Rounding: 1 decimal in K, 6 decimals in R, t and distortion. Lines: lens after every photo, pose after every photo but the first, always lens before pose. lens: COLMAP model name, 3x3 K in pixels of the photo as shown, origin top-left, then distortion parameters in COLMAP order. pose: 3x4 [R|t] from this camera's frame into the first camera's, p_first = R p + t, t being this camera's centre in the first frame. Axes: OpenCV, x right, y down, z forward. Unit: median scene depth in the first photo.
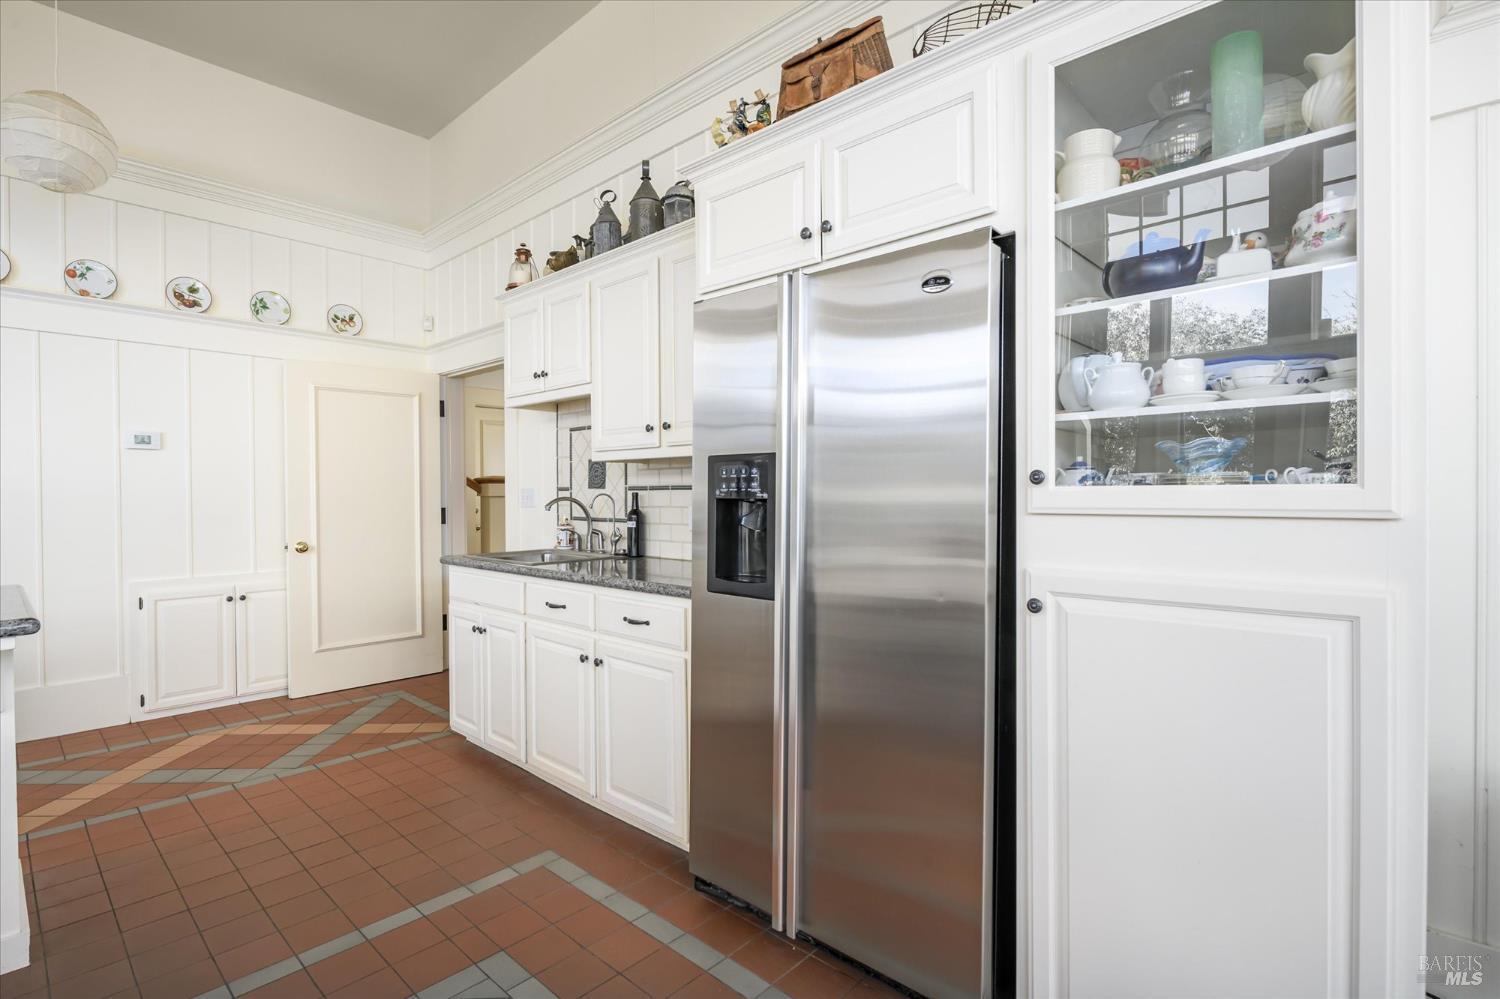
lens RADIAL K [[719.4, 0, 754.1], [0, 719.4, 501.3], [0, 0, 1]] dist [-0.002021, -0.002850]
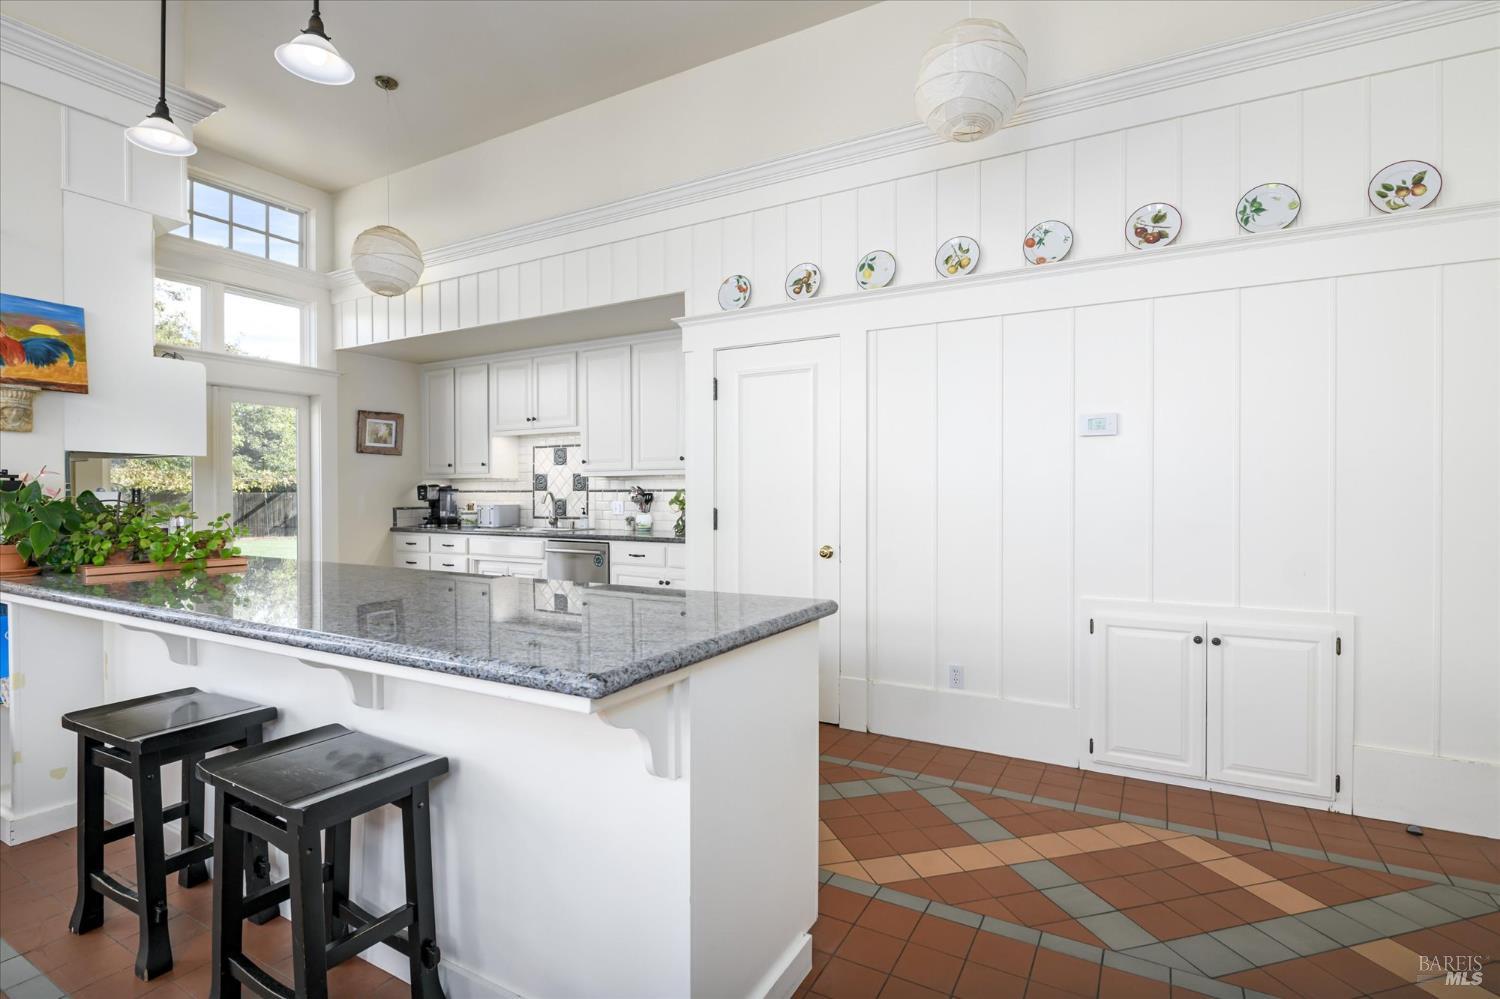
lens RADIAL K [[719.4, 0, 746.3], [0, 719.4, 501.9], [0, 0, 1]] dist [-0.002021, -0.002850]
pose [[0.213125, 0.011820, -0.976953, -0.141875], [-0.011956, 0.999883, 0.009489, -0.001248], [0.976952, 0.009659, 0.213242, 0.431431]]
